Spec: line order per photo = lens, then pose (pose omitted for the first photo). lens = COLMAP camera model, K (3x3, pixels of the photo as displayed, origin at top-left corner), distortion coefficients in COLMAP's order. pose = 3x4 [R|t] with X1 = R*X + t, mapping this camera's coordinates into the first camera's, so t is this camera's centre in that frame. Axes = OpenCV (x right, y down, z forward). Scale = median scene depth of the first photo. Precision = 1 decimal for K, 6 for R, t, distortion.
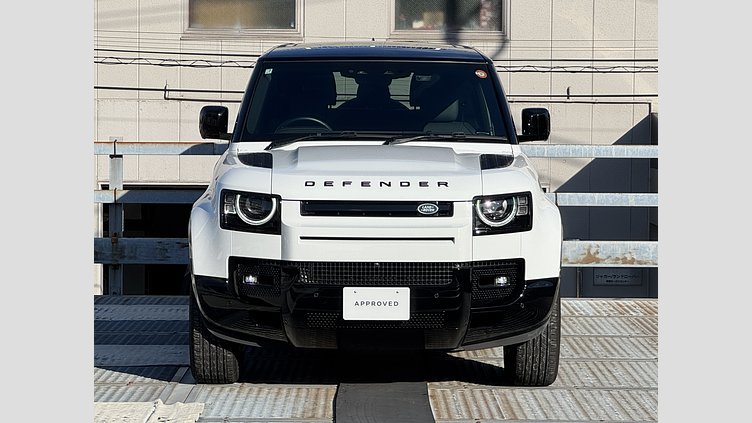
lens RADIAL K [[2922.7, 0, 378.1], [0, 2922.7, 264.1], [0, 0, 1]] dist [0.483506, 0.000000]
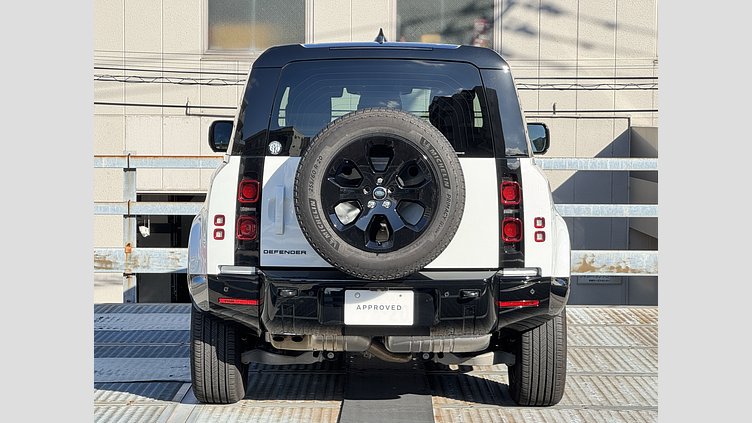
lens RADIAL K [[2107.7, 0, 371.6], [0, 2107.7, 212.4], [0, 0, 1]] dist [0.668613, 0.000000]
pose [[0.999989, -0.001029, -0.004514, -0.000340], [0.000987, 0.999955, -0.009461, -0.015221], [0.004524, 0.009457, 0.999945, 0.260453]]
